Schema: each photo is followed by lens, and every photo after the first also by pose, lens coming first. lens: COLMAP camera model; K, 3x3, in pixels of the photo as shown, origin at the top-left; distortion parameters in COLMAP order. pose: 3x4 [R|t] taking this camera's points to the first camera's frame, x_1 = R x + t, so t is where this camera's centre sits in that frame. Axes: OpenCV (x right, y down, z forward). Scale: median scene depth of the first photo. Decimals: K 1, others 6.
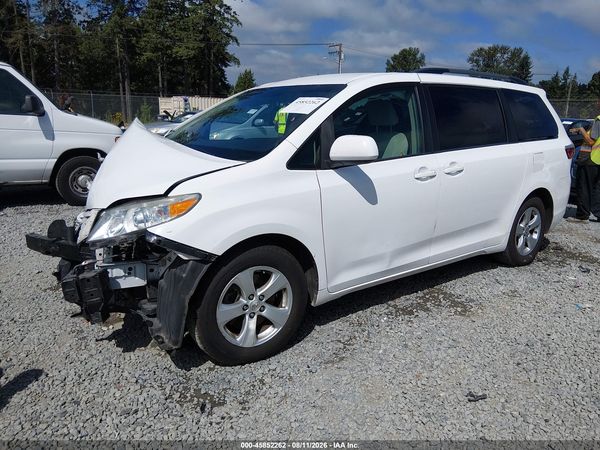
lens RADIAL K [[459.6, 0, 300.6], [0, 459.6, 211.8], [0, 0, 1]] dist [0.054504, -0.093788]
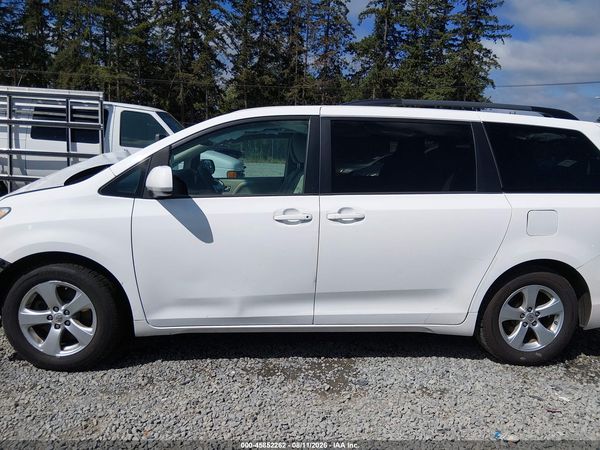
lens RADIAL K [[454.3, 0, 300.1], [0, 454.3, 211.9], [0, 0, 1]] dist [0.104099, -0.173783]
pose [[0.856145, 0.087622, -0.509253, 0.704033], [-0.133536, 0.989559, -0.054235, -0.044906], [0.499183, 0.114437, 0.858907, 0.255244]]
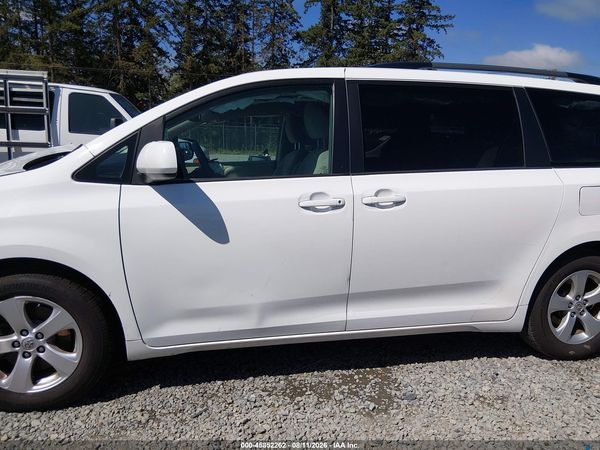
lens RADIAL K [[459.6, 0, 300.6], [0, 459.6, 211.8], [0, 0, 1]] dist [0.054504, -0.093788]
pose [[0.909241, 0.066232, -0.410967, 0.519723], [-0.094711, 0.994283, -0.049303, -0.028090], [0.405352, 0.083751, 0.910316, 0.330896]]
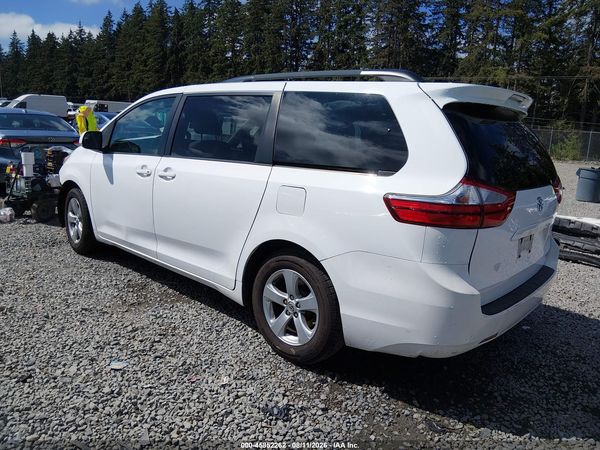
lens RADIAL K [[459.6, 0, 300.6], [0, 459.6, 211.8], [0, 0, 1]] dist [0.054504, -0.093788]
pose [[0.187698, 0.164783, -0.968306, 1.438889], [-0.261841, 0.958547, 0.112367, -0.211617], [0.946683, 0.232451, 0.223065, 1.110601]]
